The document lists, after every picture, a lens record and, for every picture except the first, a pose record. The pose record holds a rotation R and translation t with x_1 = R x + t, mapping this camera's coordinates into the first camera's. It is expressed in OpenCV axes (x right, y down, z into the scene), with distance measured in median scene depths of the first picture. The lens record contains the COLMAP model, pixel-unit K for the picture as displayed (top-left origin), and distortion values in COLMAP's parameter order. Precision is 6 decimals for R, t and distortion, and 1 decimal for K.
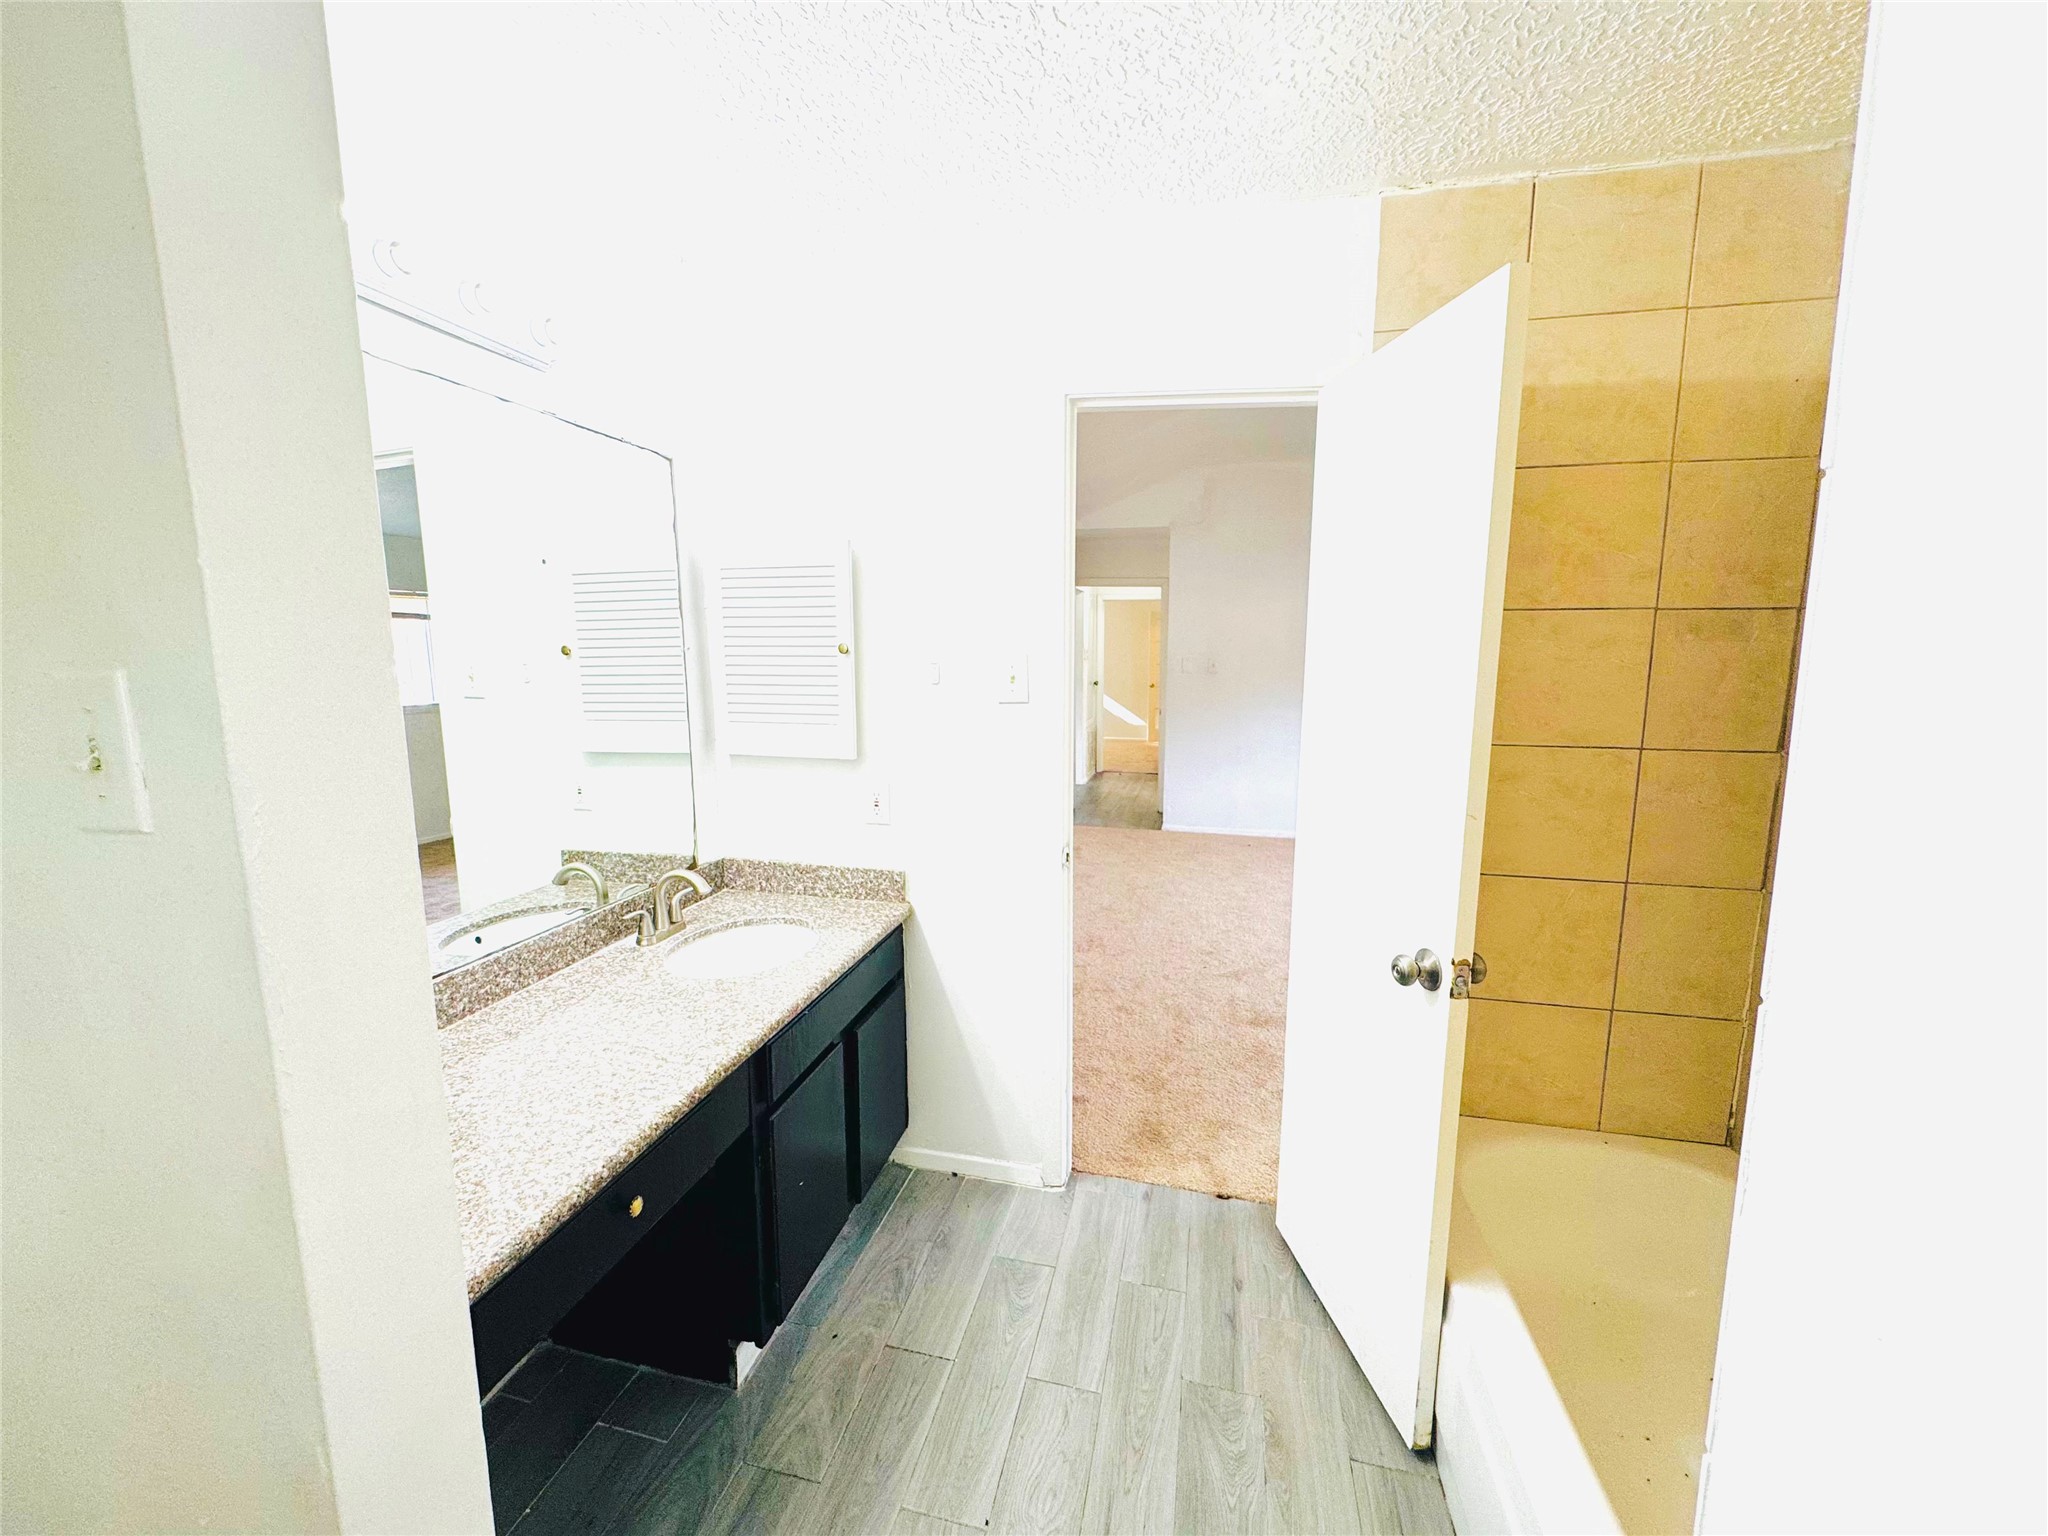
lens RADIAL K [[814.5, 0, 1021.7], [0, 814.5, 769.3], [0, 0, 1]] dist [-0.002695, 0.000353]
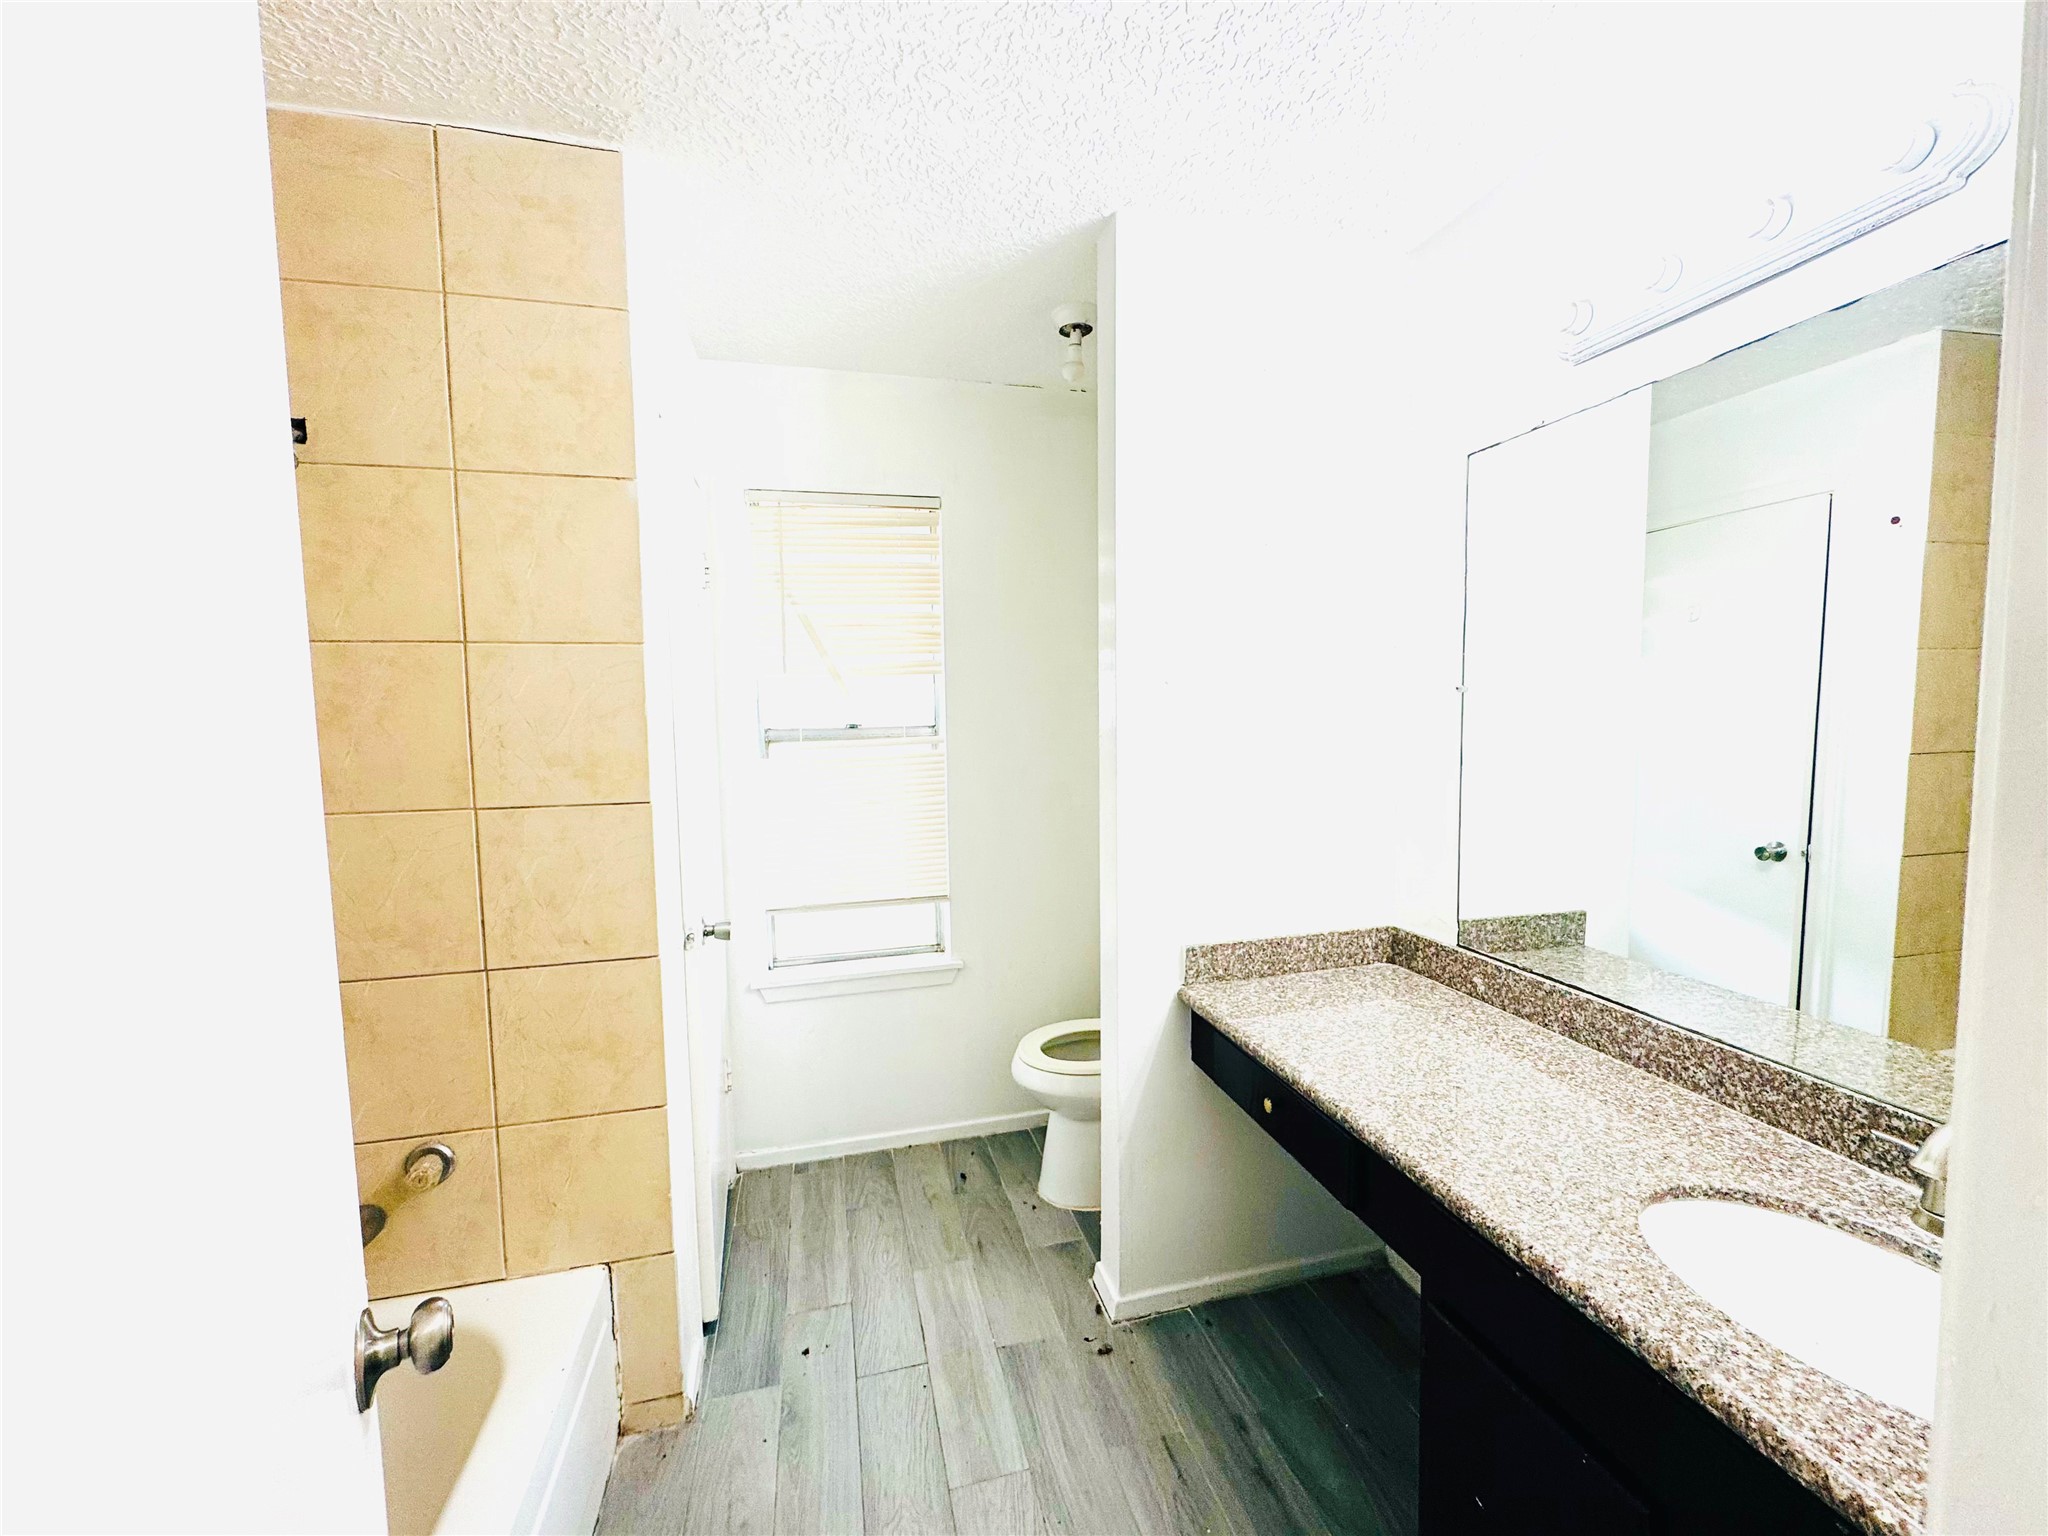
lens RADIAL K [[814.5, 0, 1024.1], [0, 814.5, 767.8], [0, 0, 1]] dist [-0.002695, 0.000353]
pose [[-0.887085, 0.048703, -0.459031, 0.320313], [-0.051034, 0.977975, 0.202387, -0.168379], [0.458777, 0.202961, -0.865061, 1.328912]]
